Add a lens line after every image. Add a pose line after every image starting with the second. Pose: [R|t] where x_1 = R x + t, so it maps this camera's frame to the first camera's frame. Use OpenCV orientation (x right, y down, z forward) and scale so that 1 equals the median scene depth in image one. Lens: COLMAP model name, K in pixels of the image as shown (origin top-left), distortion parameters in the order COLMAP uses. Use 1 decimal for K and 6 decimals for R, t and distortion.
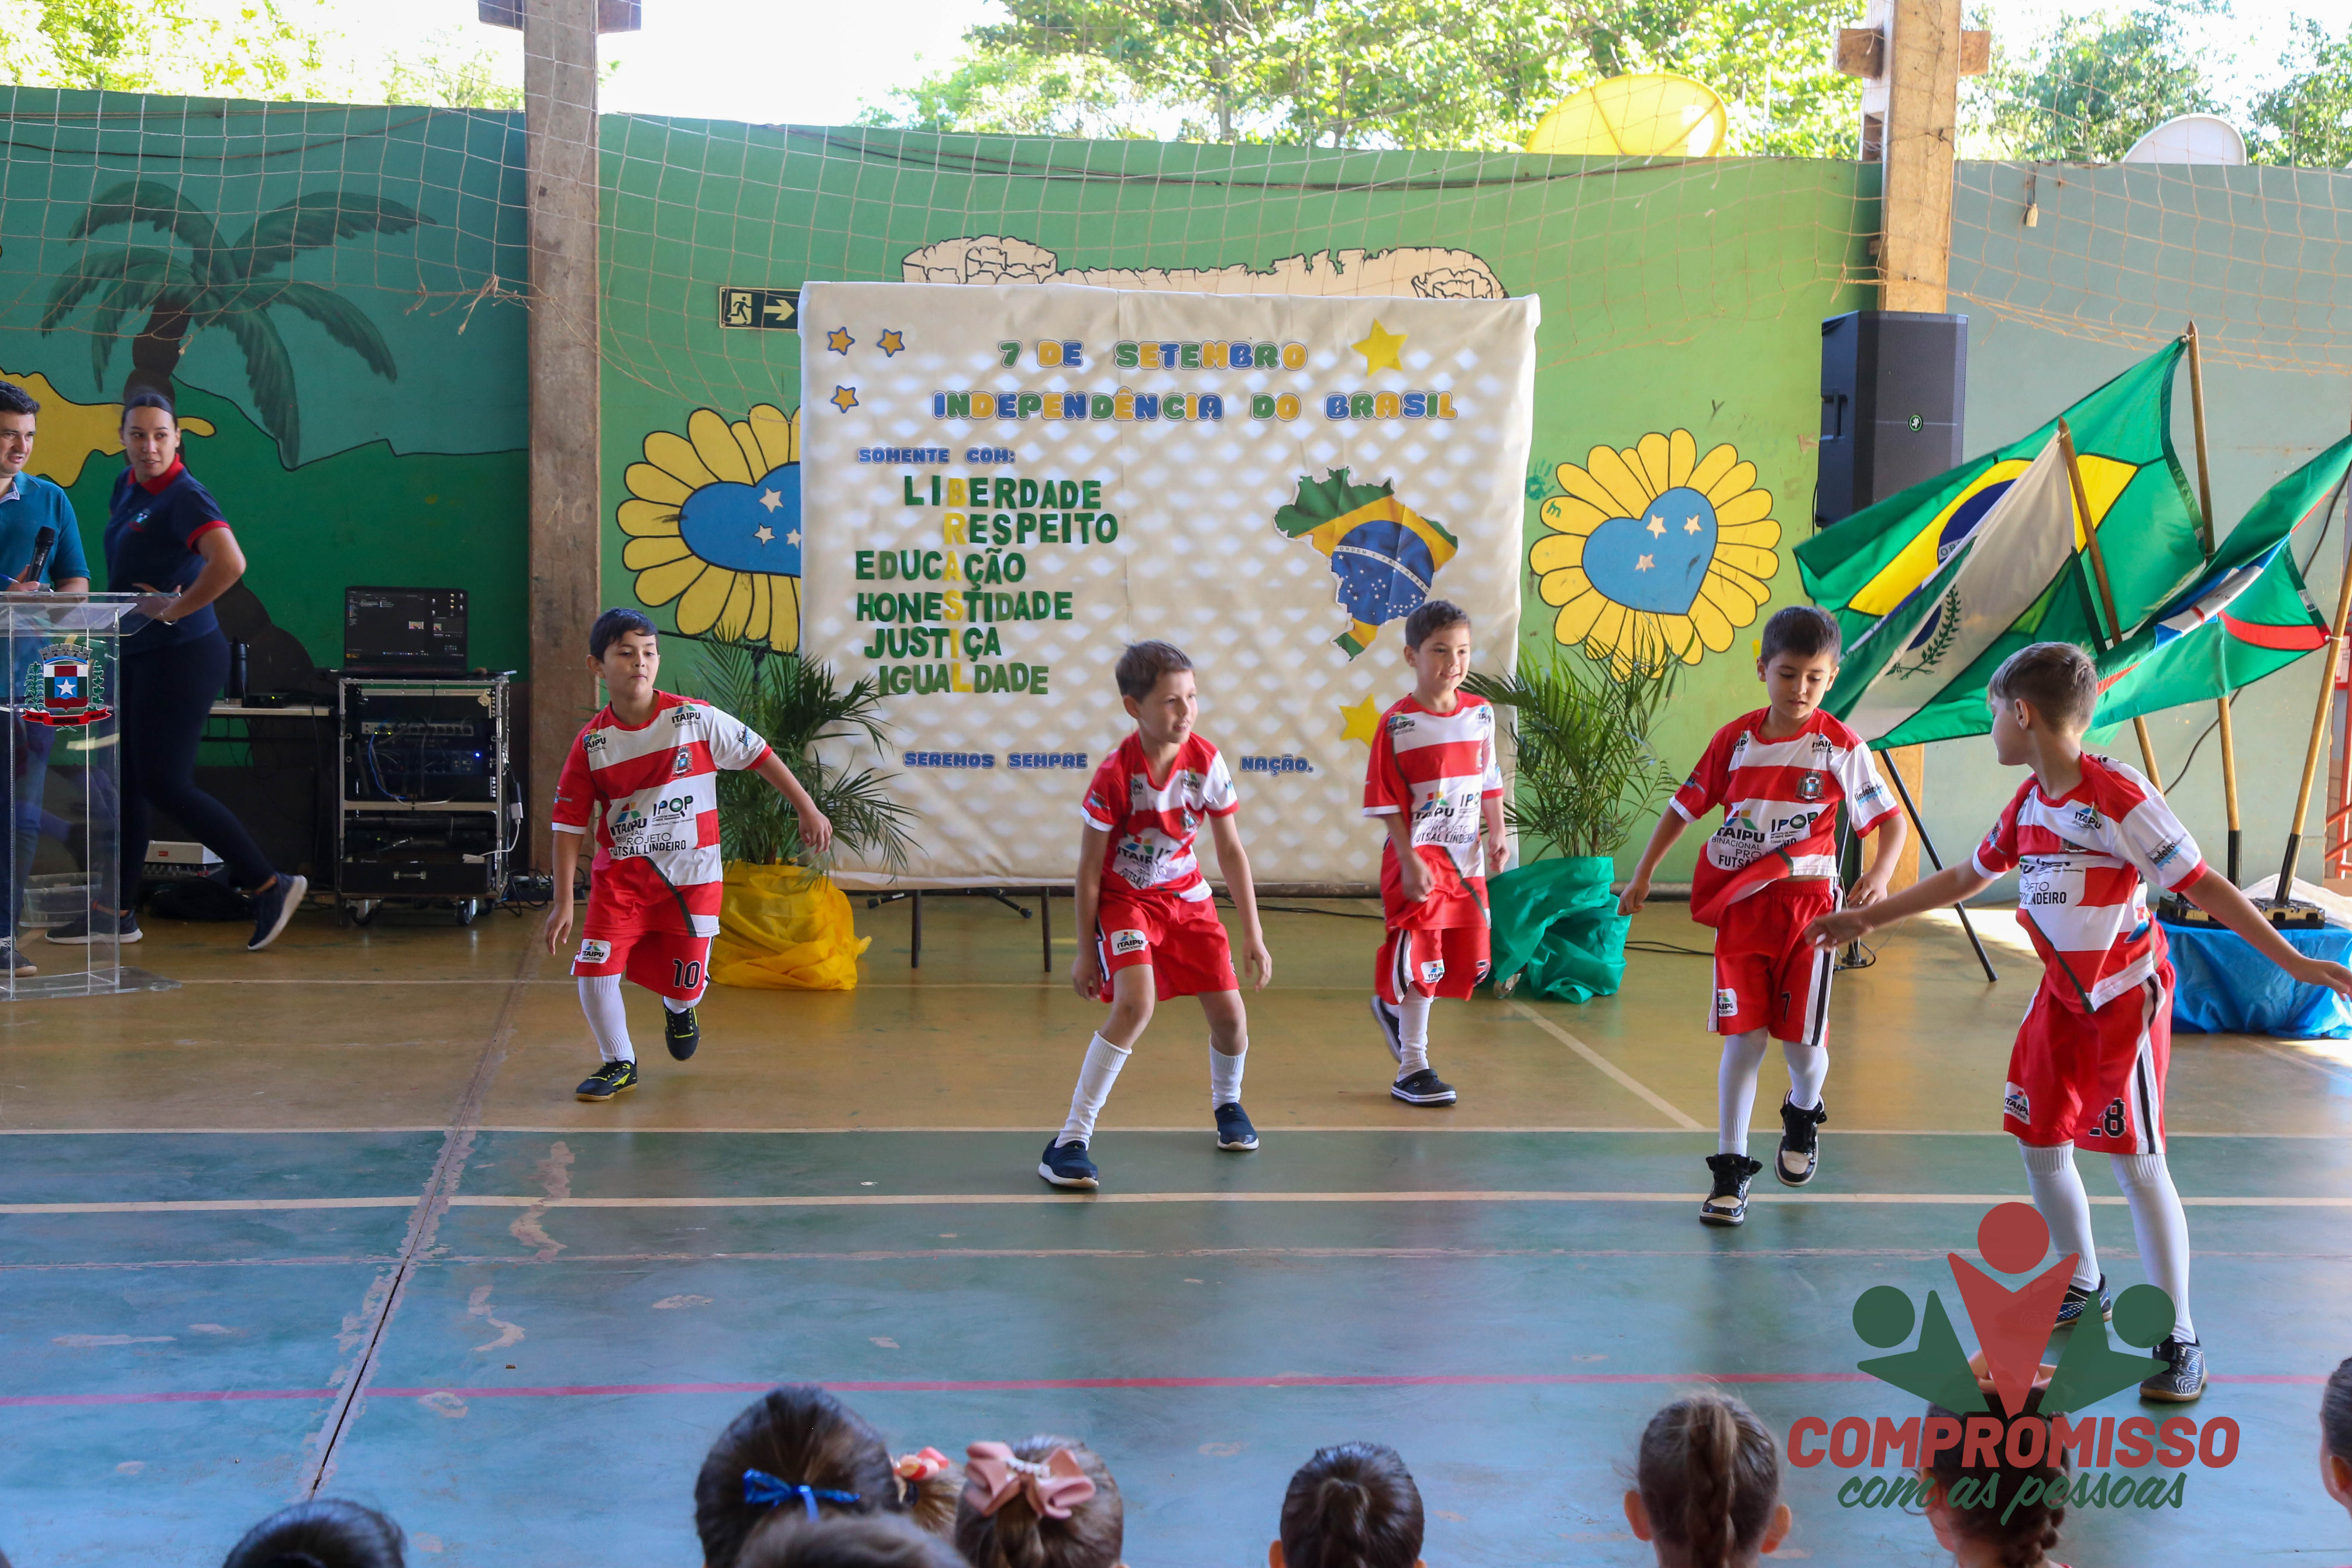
lens RADIAL K [[3472.6, 0, 1153.0], [0, 3472.6, 792.9], [0, 0, 1]] dist [0.205041, -0.045528]
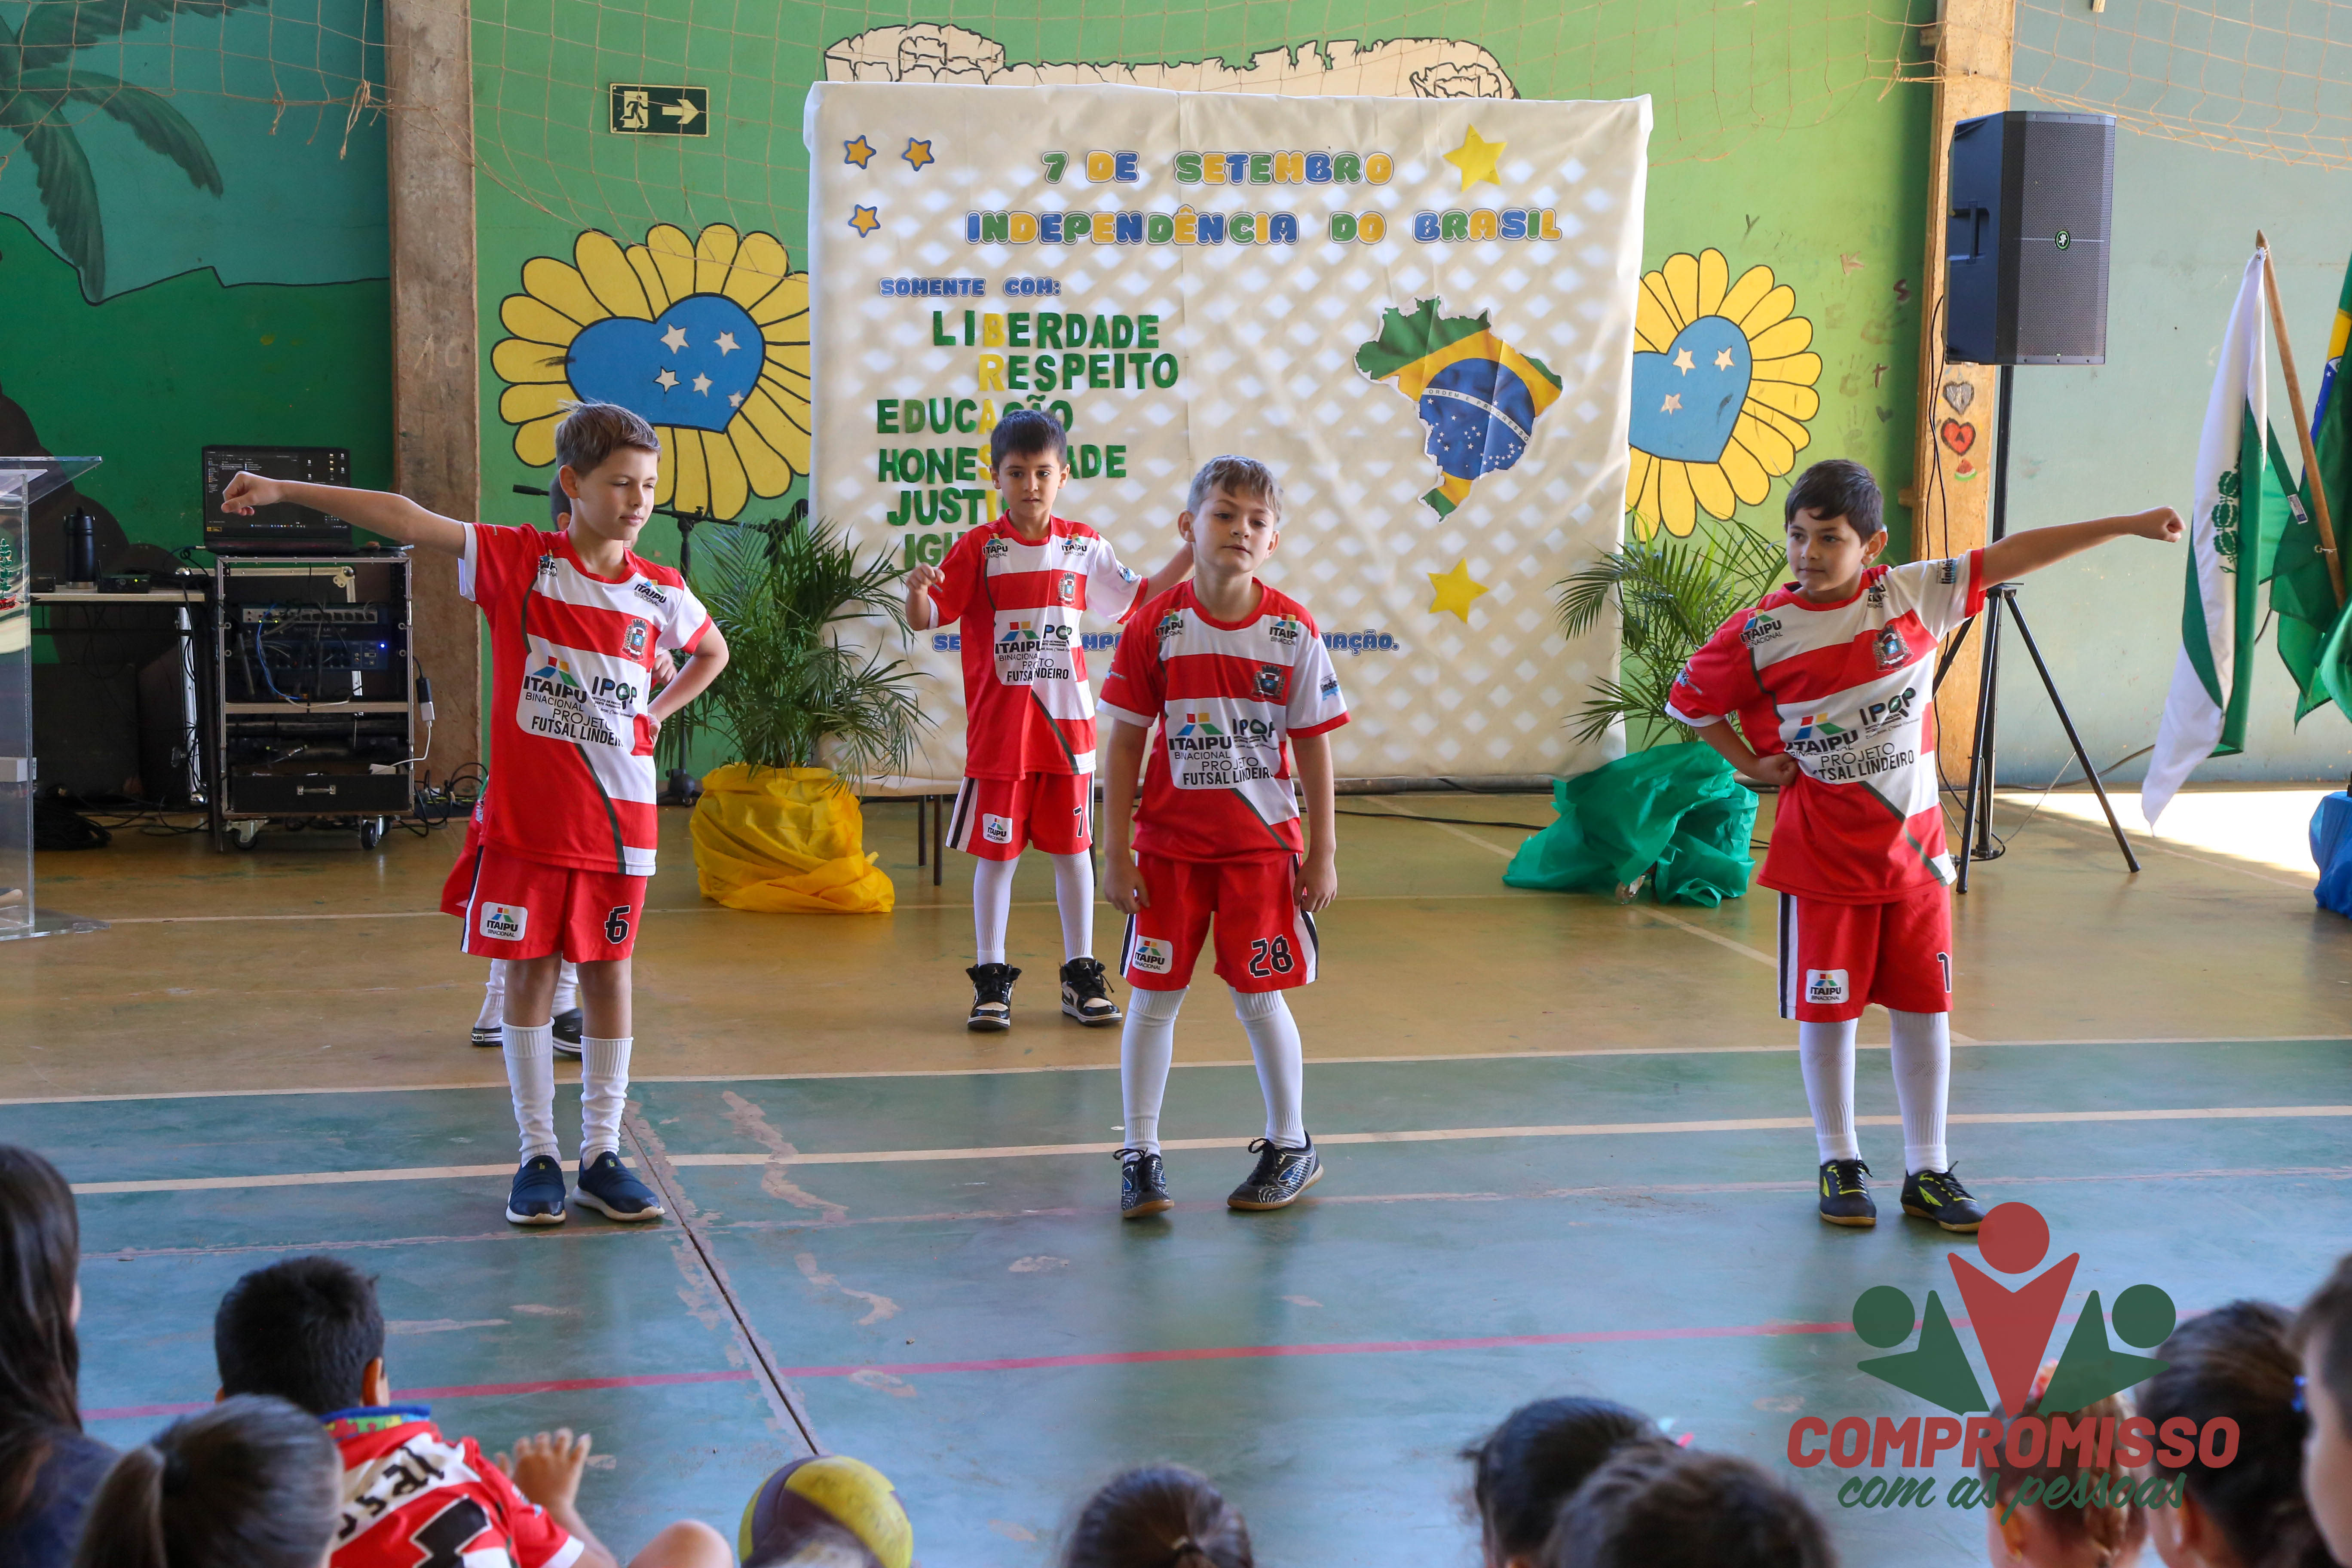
lens RADIAL K [[4113.7, 0, 1176.0], [0, 4113.7, 784.0], [0, 0, 1]] dist [0.284209, -0.098309]
pose [[0.992131, -0.021343, 0.123374, -0.138914], [0.018121, 0.999466, 0.027180, -0.001458], [-0.123889, -0.024731, 0.991988, -0.017091]]
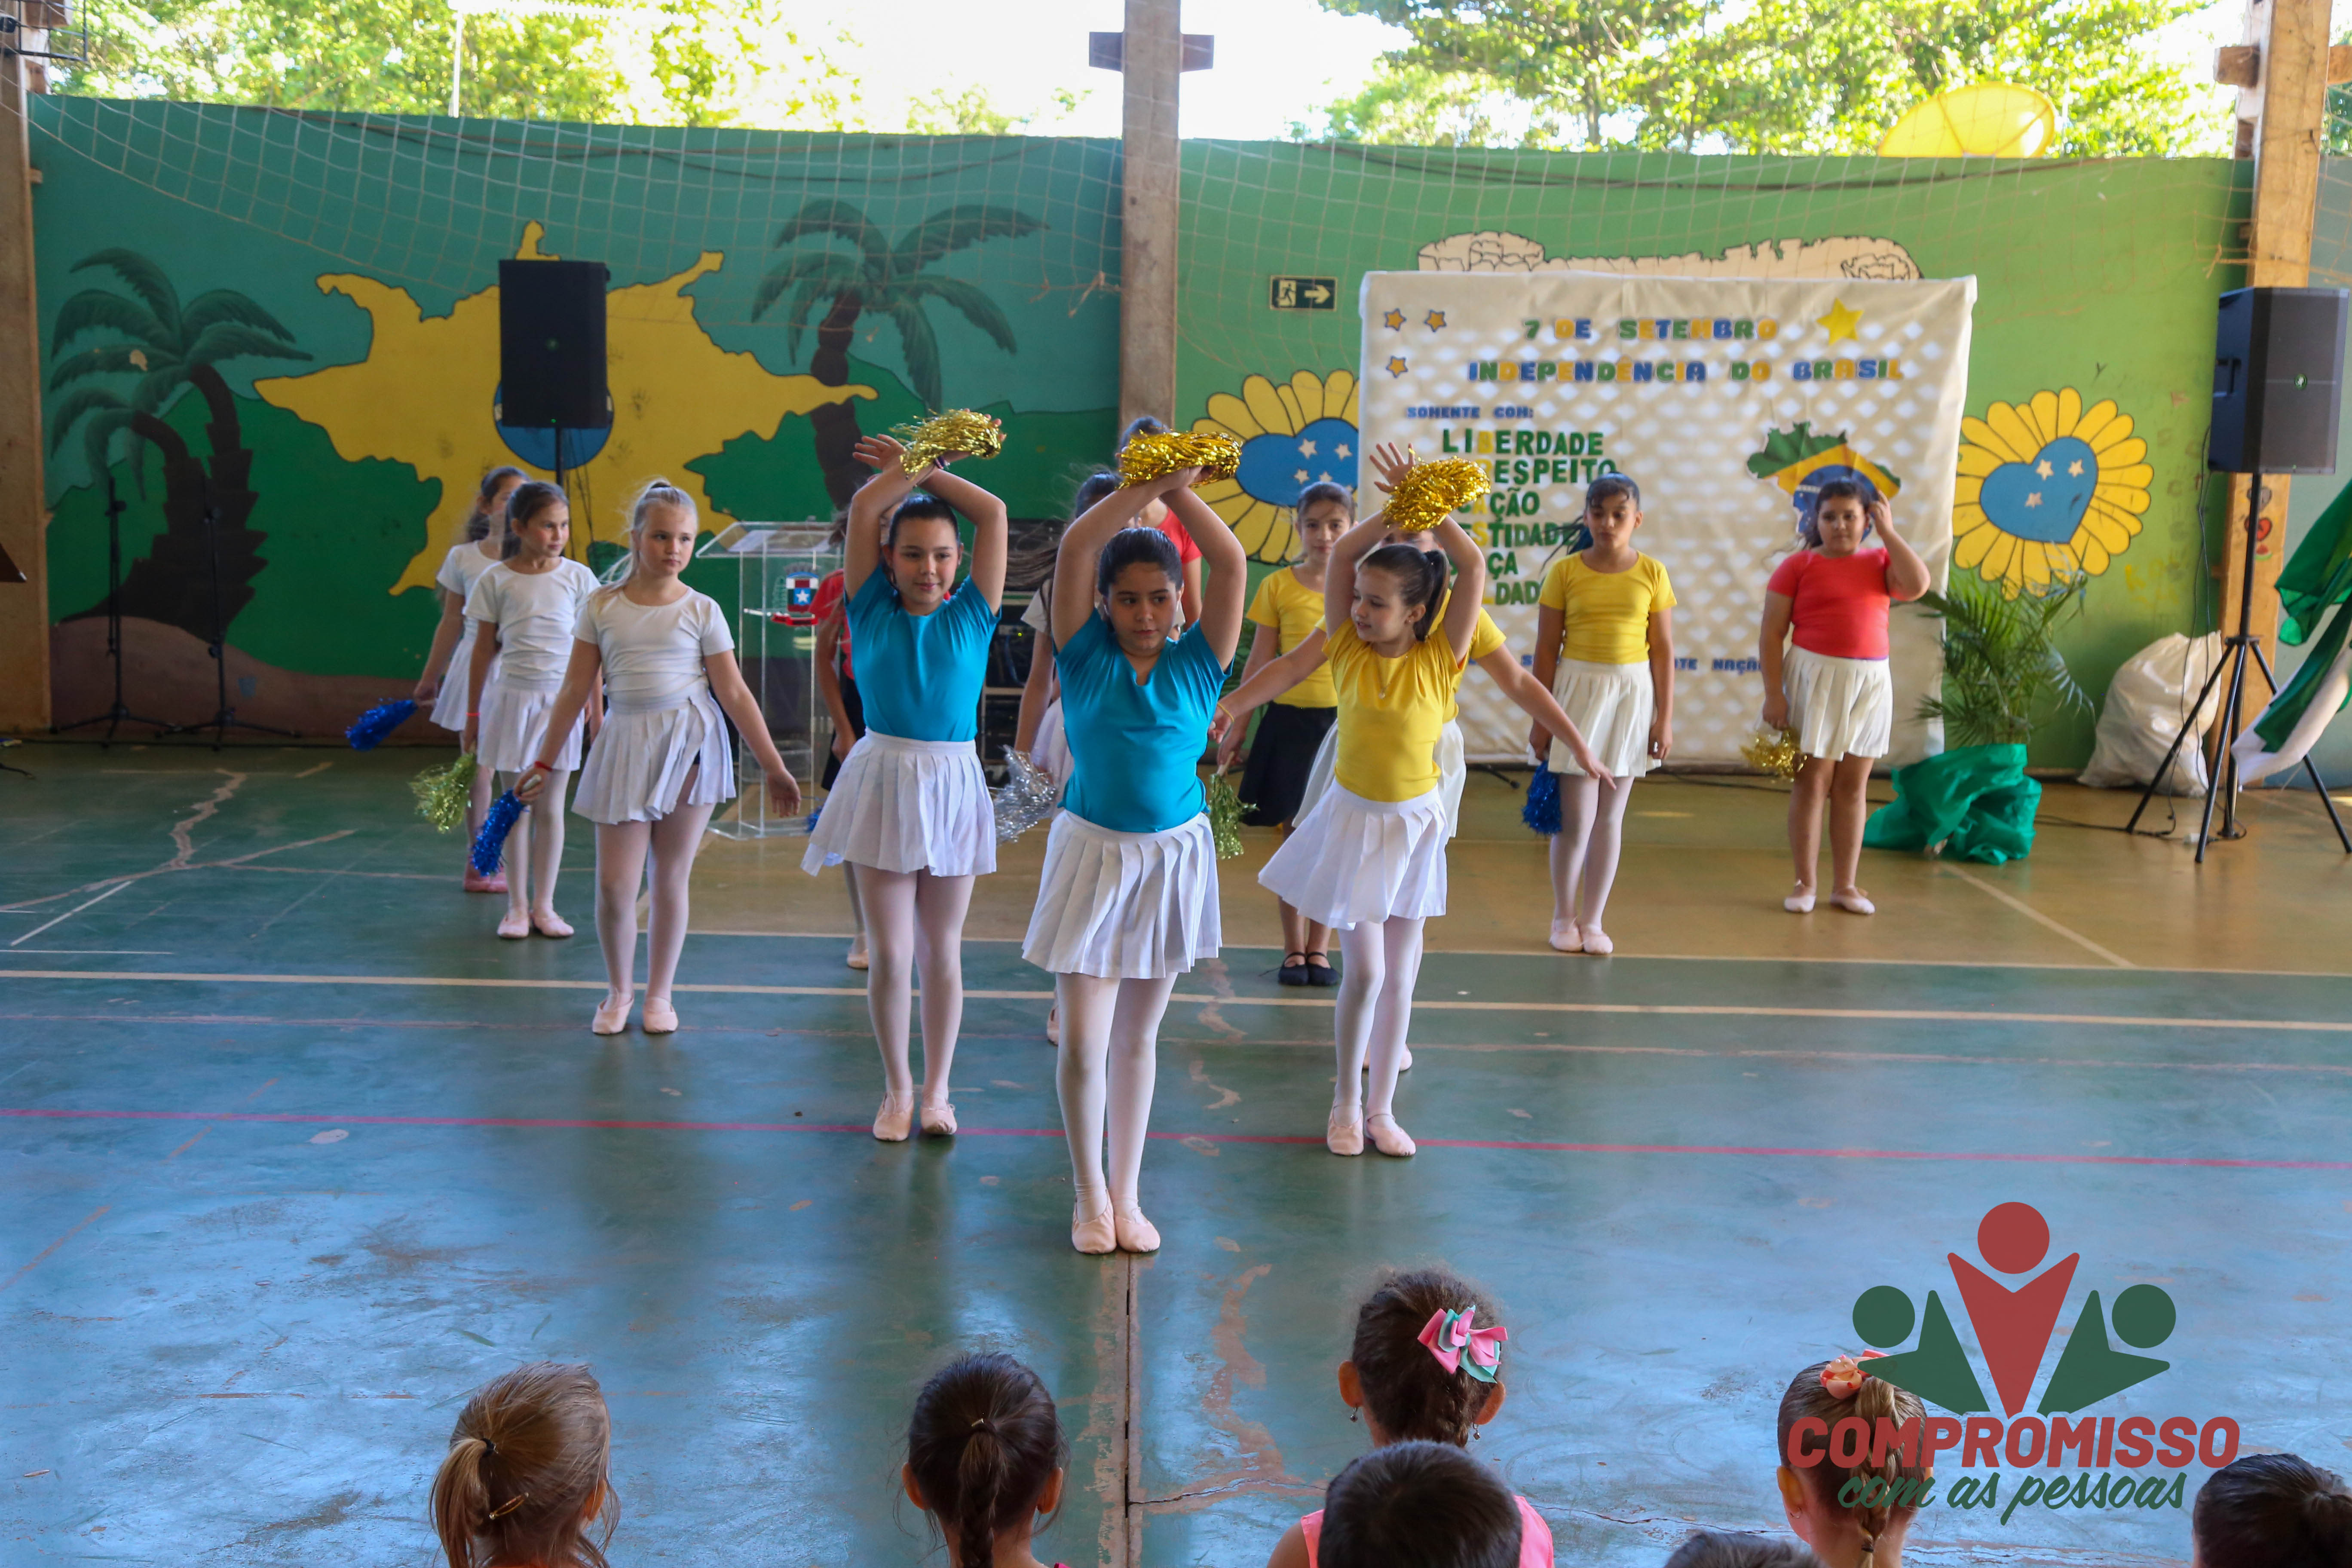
lens RADIAL K [[2884.0, 0, 1166.3], [0, 2884.0, 798.0], [0, 0, 1]] dist [0.082549, 0.147504]
pose [[0.993723, 0.015453, -0.110792, -0.052926], [-0.011267, 0.999202, 0.038315, 0.001713], [0.111296, -0.036827, 0.993105, -0.035228]]
